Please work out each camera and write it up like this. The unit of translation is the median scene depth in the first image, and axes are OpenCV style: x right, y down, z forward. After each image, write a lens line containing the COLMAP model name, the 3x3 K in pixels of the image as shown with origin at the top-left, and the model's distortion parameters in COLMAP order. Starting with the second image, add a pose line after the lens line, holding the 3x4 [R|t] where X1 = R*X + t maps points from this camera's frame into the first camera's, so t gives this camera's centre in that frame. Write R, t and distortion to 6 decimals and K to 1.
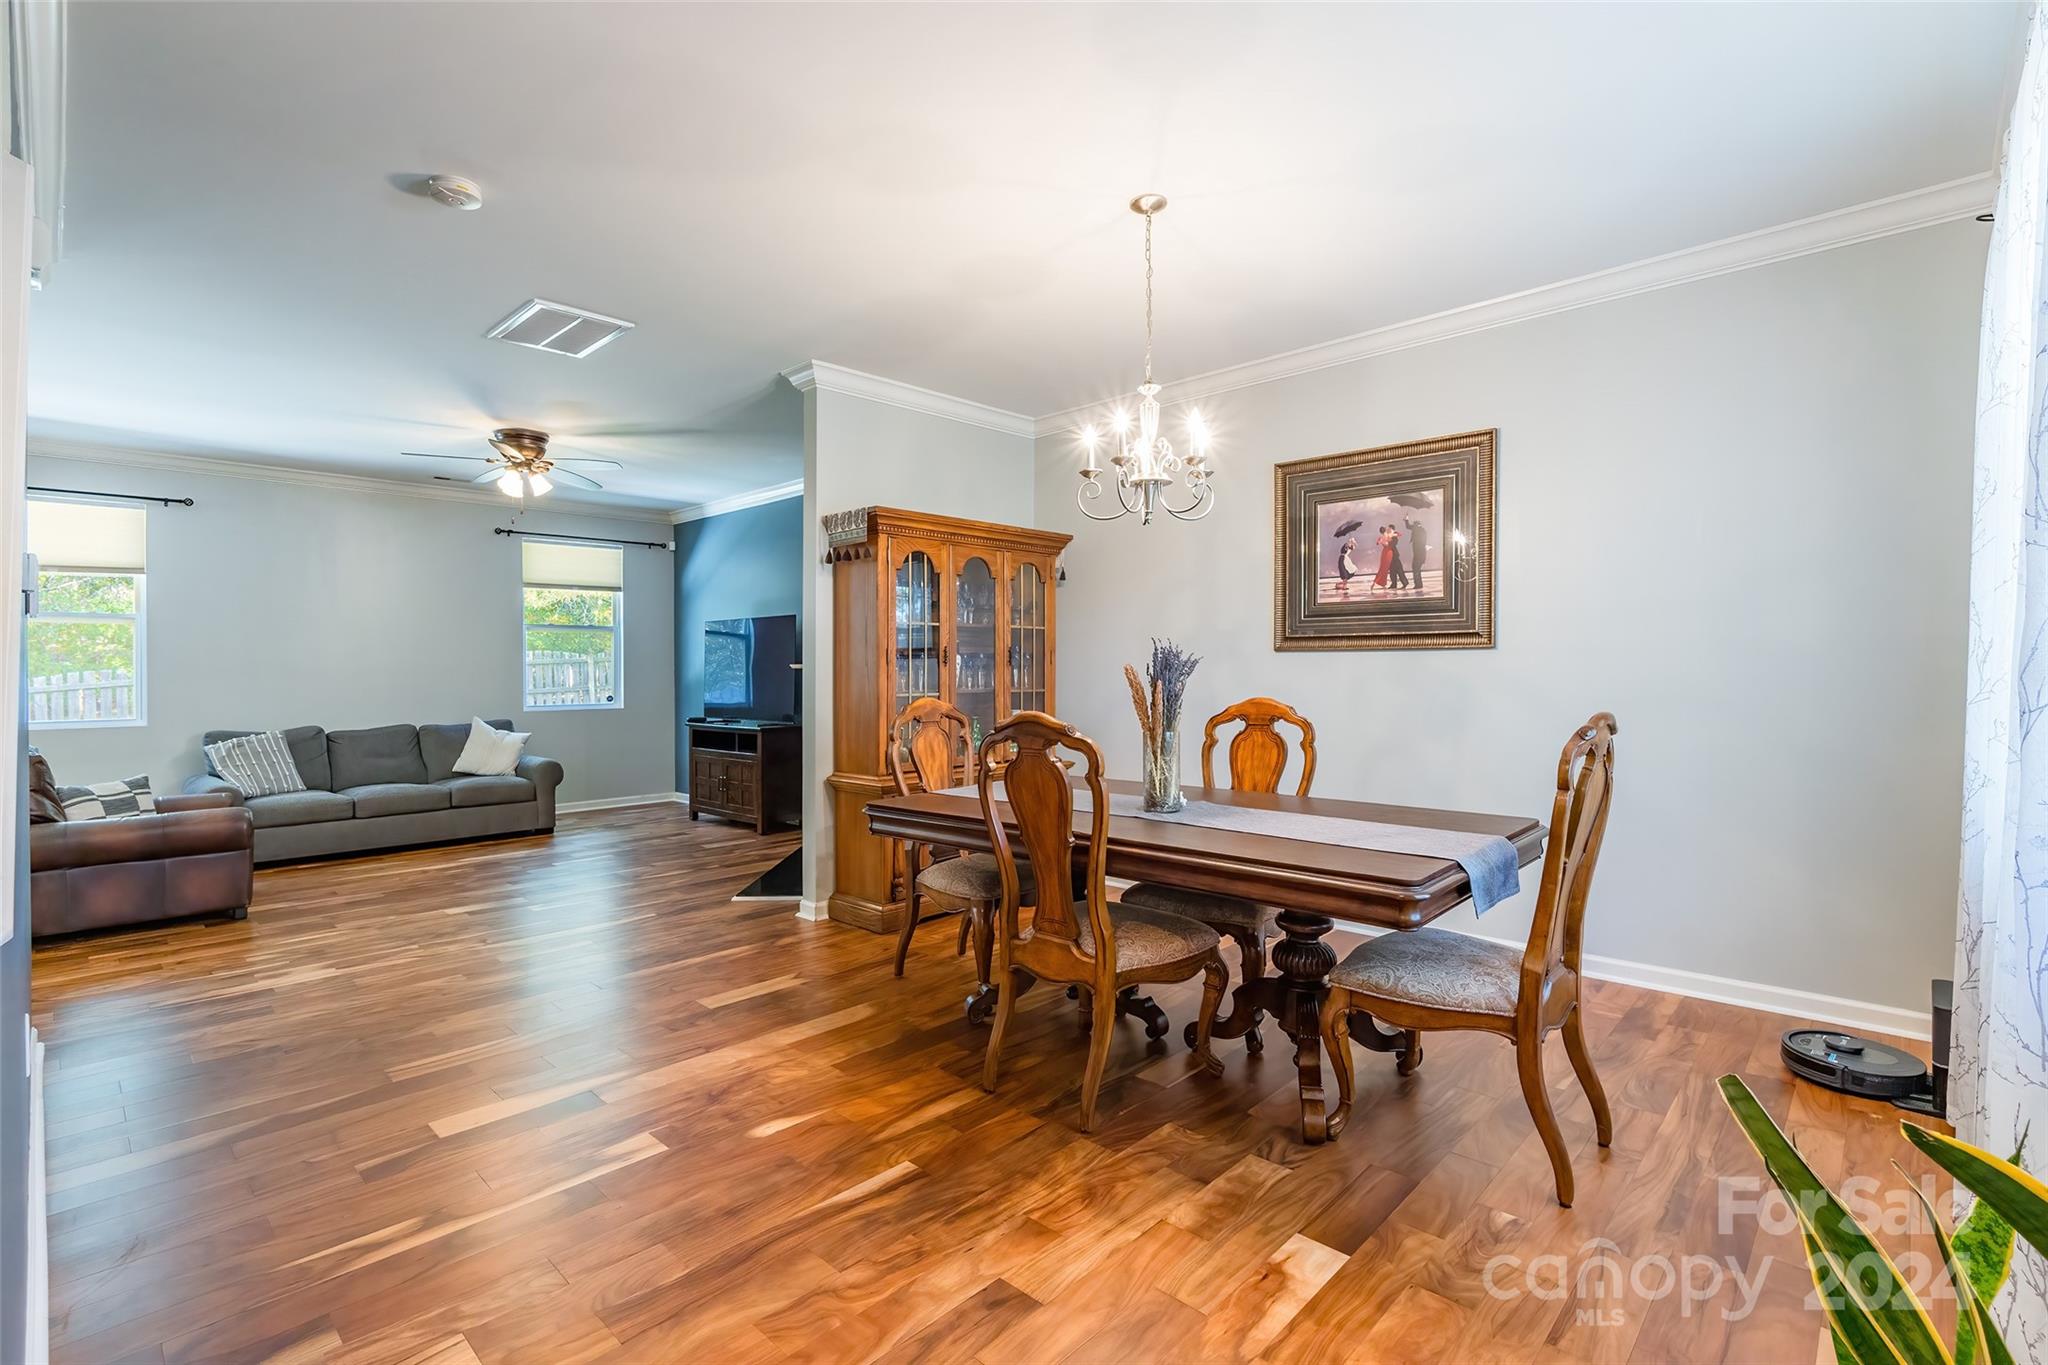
lens RADIAL K [[938.6, 0, 993.6], [0, 938.6, 664.8], [0, 0, 1]] dist [-0.009919, -0.000699]
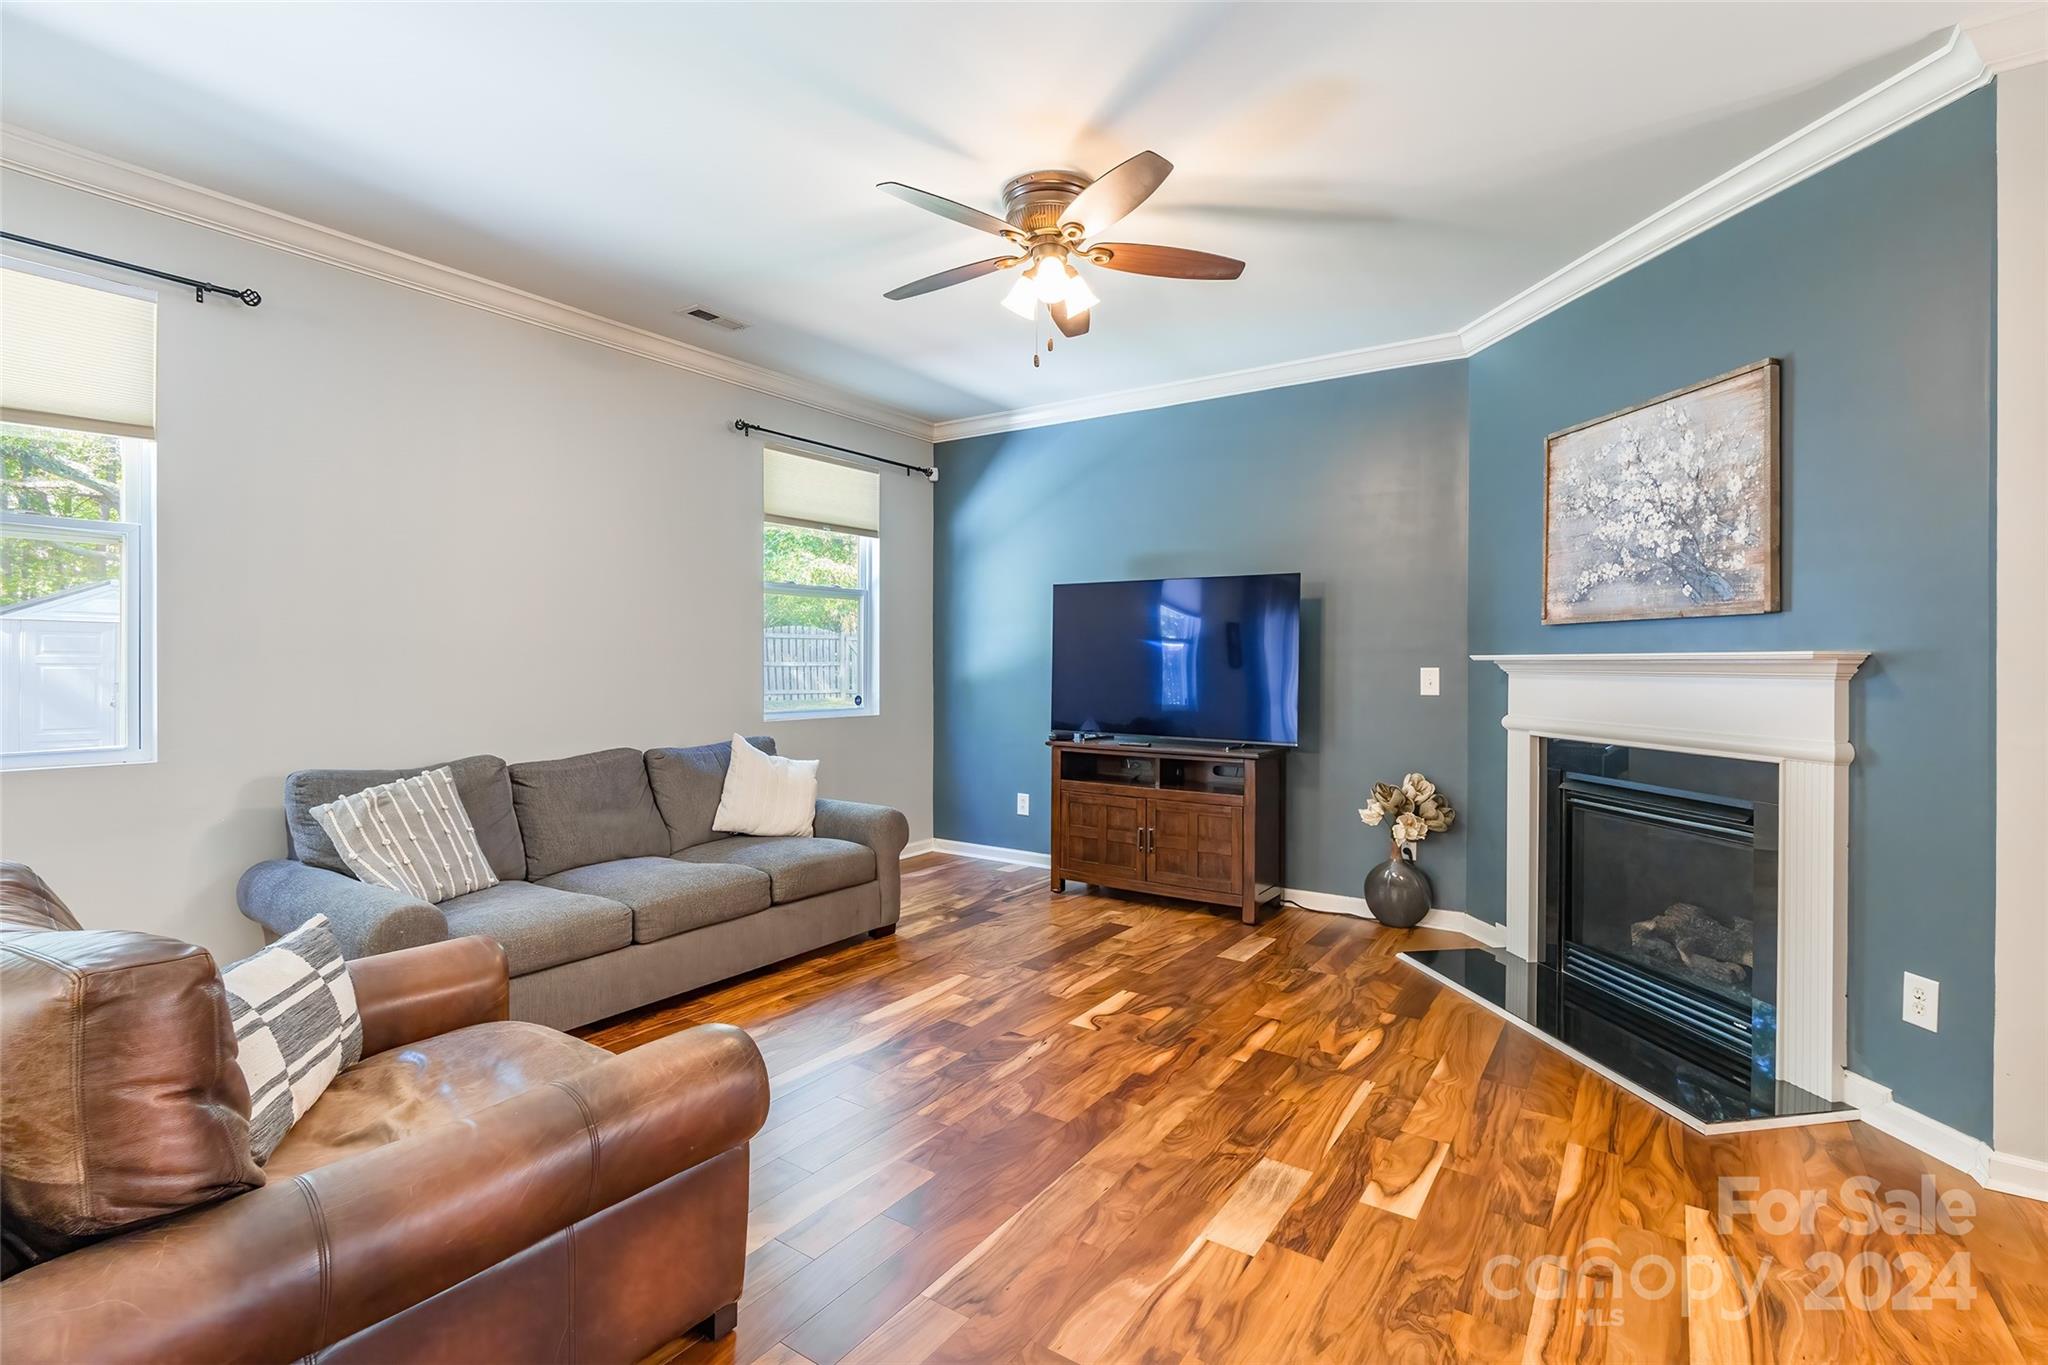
lens RADIAL K [[938.6, 0, 1038.9], [0, 938.6, 660.7], [0, 0, 1]] dist [-0.009919, -0.000699]
pose [[0.983206, 0.013489, 0.181999, -0.523100], [-0.014093, 0.999899, 0.002030, 0.006878], [-0.181953, -0.004561, 0.983297, 0.430558]]
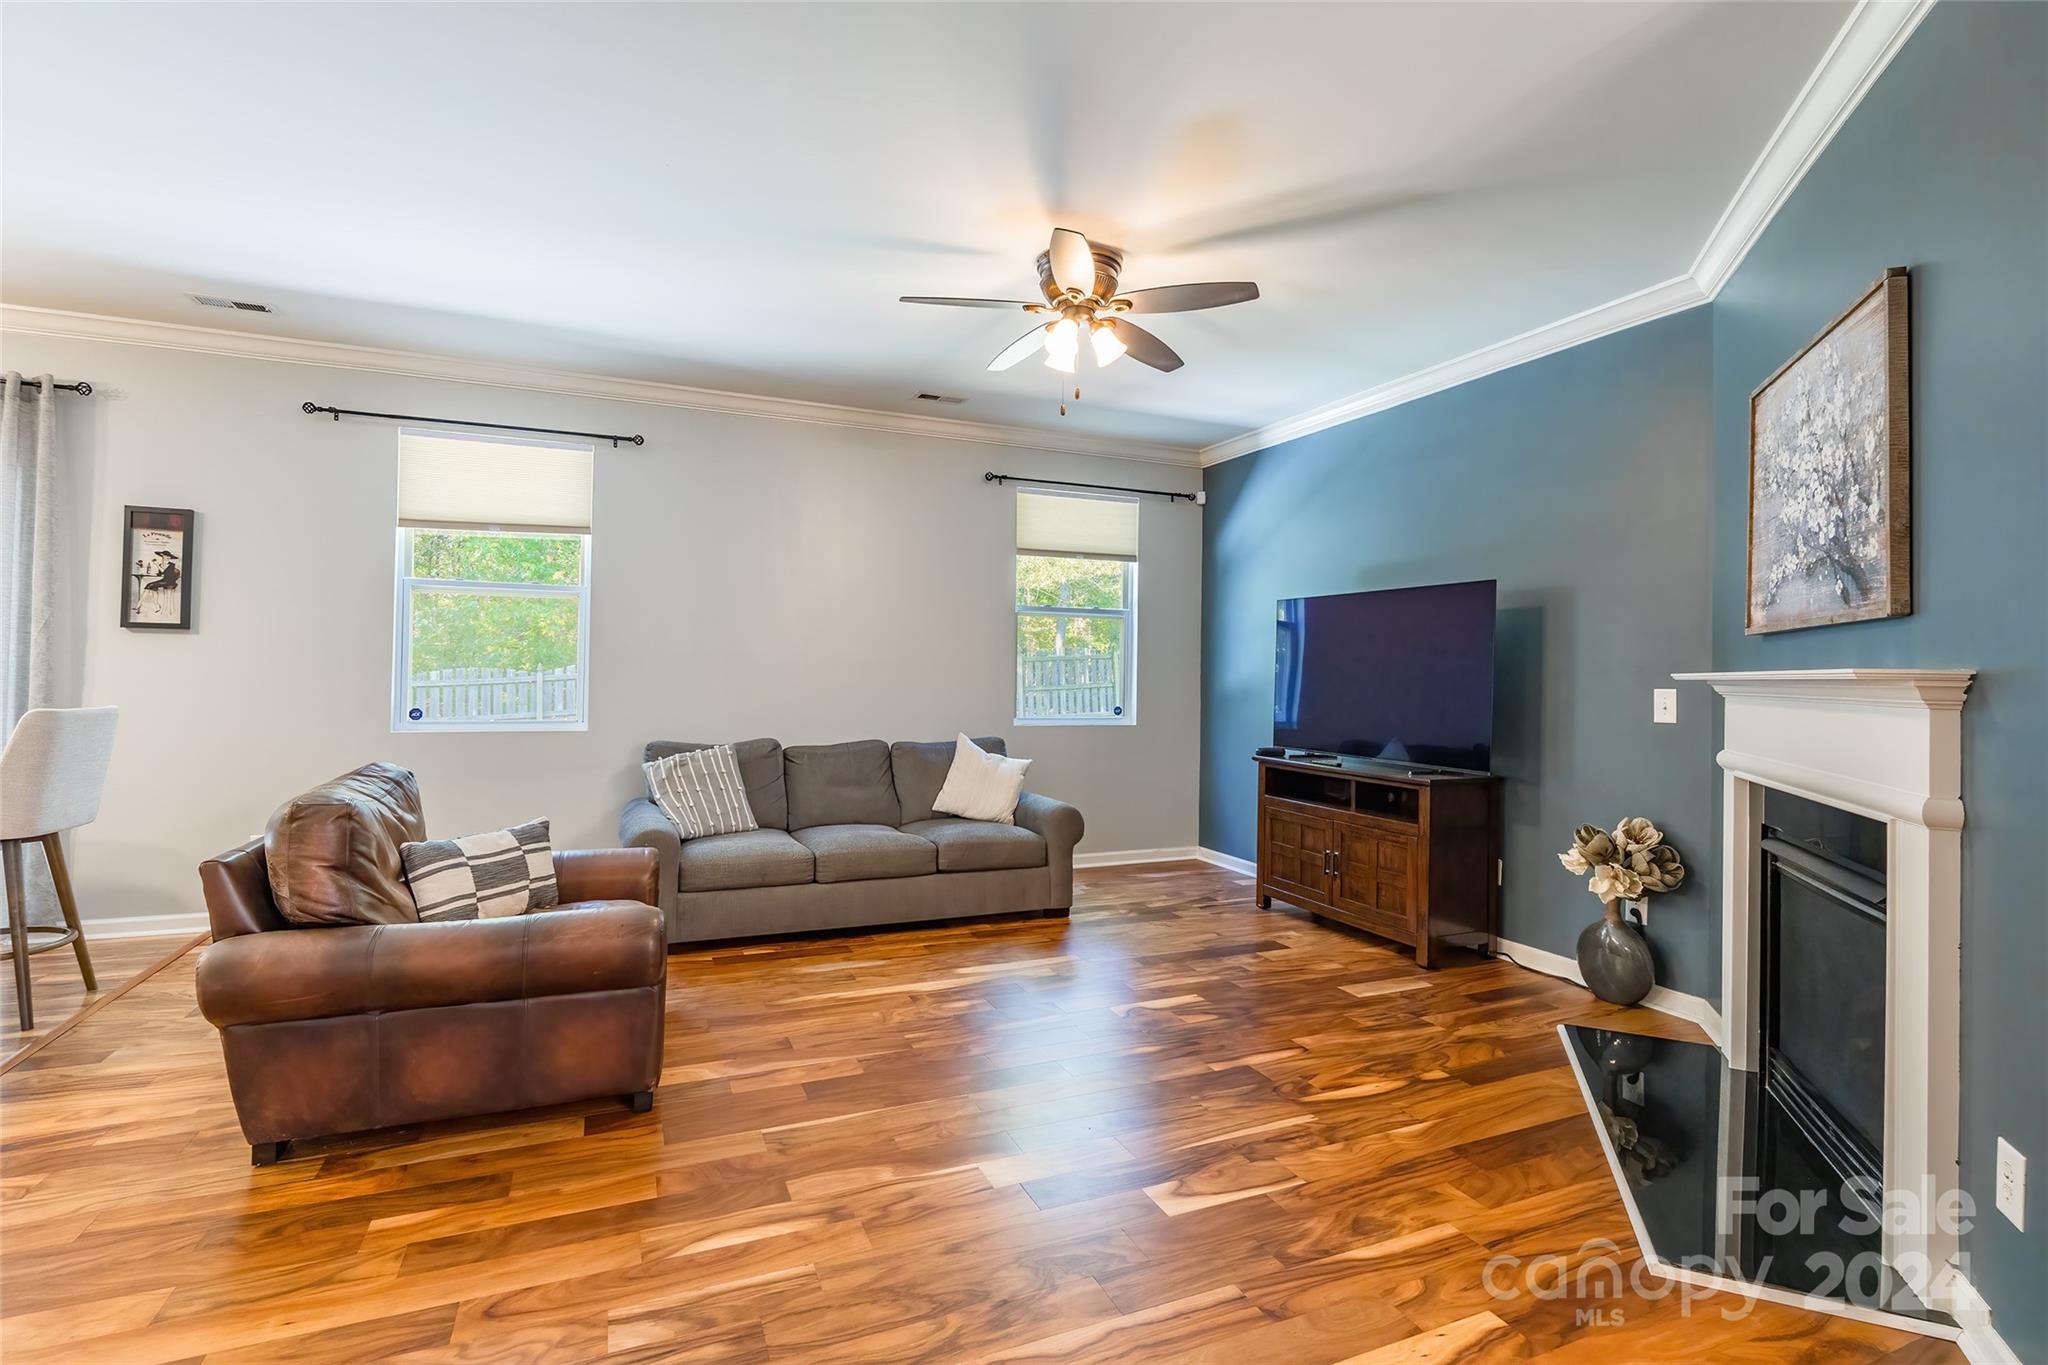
lens RADIAL K [[938.6, 0, 1000.2], [0, 938.6, 655.1], [0, 0, 1]] dist [-0.009919, -0.000699]
pose [[0.921766, 0.015471, -0.387438, -0.277808], [-0.021062, 0.999726, -0.010189, 0.003480], [0.387174, 0.017552, 0.921839, 0.391030]]
